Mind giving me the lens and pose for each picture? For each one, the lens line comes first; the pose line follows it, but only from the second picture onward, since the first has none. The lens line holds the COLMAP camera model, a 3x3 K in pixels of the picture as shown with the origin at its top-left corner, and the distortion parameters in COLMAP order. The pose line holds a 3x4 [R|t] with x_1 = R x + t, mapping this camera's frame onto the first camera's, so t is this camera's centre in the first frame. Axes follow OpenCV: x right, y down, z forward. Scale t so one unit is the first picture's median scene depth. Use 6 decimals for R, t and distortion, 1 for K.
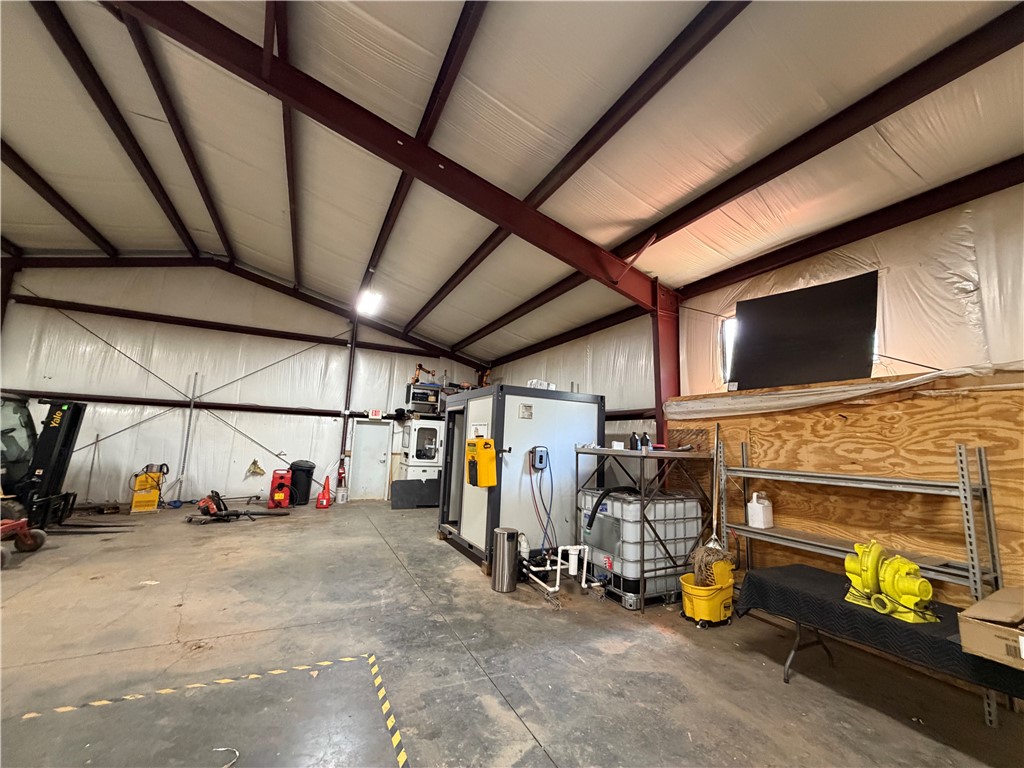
lens RADIAL K [[423.7, 0, 528.4], [0, 423.7, 381.6], [0, 0, 1]] dist [0.000526, 0.000138]
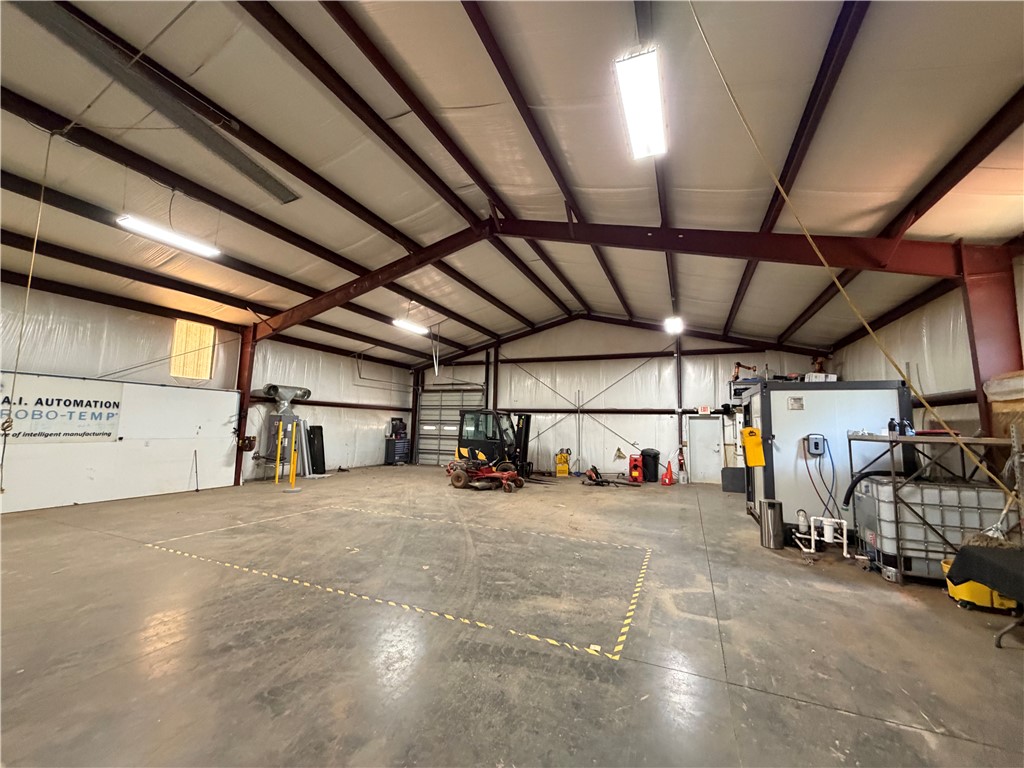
lens RADIAL K [[423.7, 0, 528.4], [0, 423.7, 381.6], [0, 0, 1]] dist [0.000526, 0.000138]
pose [[0.677932, -0.102721, -0.727912, 0.274042], [0.112087, 0.993055, -0.035746, -0.022223], [0.726529, -0.057356, 0.684738, -0.234884]]
